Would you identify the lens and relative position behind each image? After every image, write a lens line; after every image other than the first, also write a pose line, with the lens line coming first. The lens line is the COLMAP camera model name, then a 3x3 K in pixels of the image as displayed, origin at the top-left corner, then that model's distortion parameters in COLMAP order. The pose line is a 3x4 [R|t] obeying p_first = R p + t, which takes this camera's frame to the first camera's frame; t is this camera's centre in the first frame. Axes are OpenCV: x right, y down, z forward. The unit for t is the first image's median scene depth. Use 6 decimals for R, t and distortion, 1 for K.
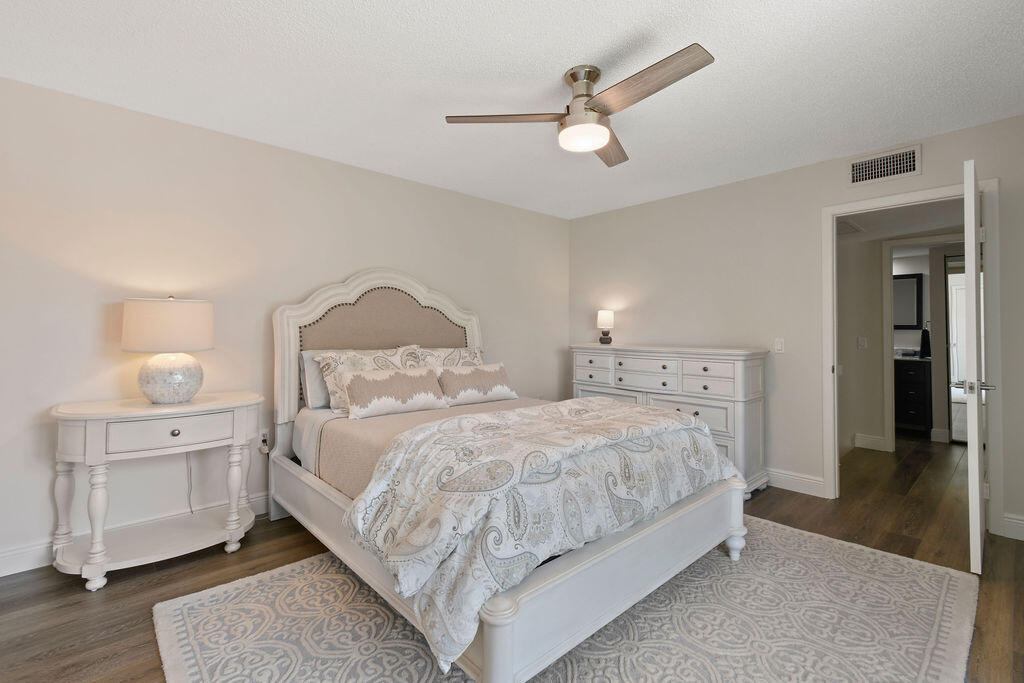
lens RADIAL K [[458.8, 0, 515.5], [0, 458.8, 333.5], [0, 0, 1]] dist [0.001347, -0.000502]
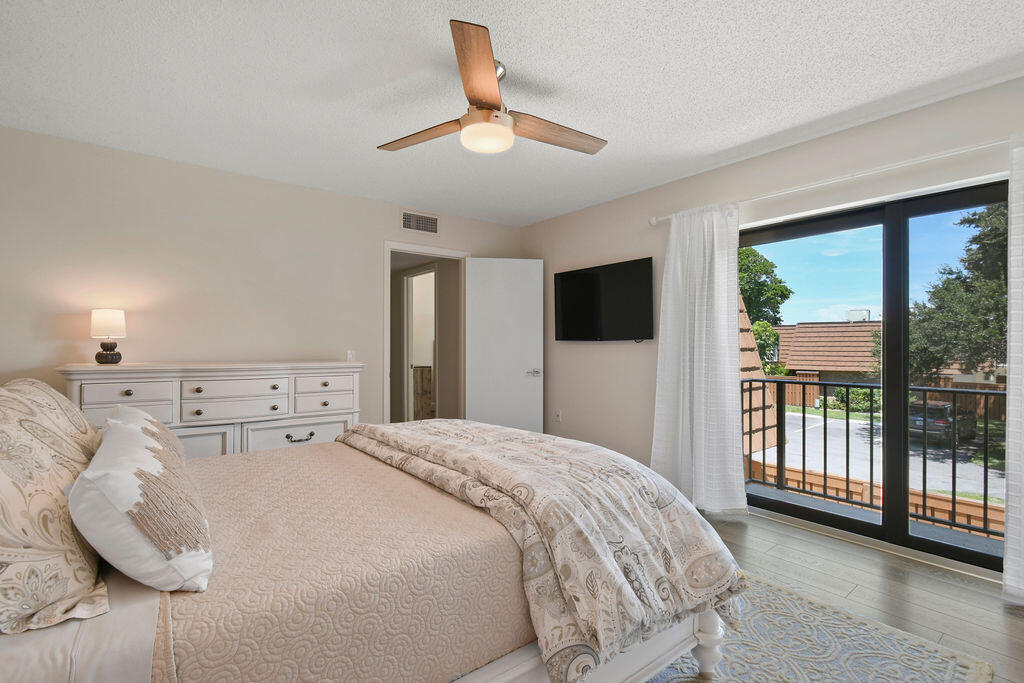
lens RADIAL K [[458.8, 0, 512.3], [0, 458.8, 343.1], [0, 0, 1]] dist [0.001347, -0.000502]
pose [[0.112309, -0.003948, 0.993666, -0.412165], [-0.000557, 0.999992, 0.004036, -0.008913], [-0.993673, -0.001007, 0.112305, 0.449955]]
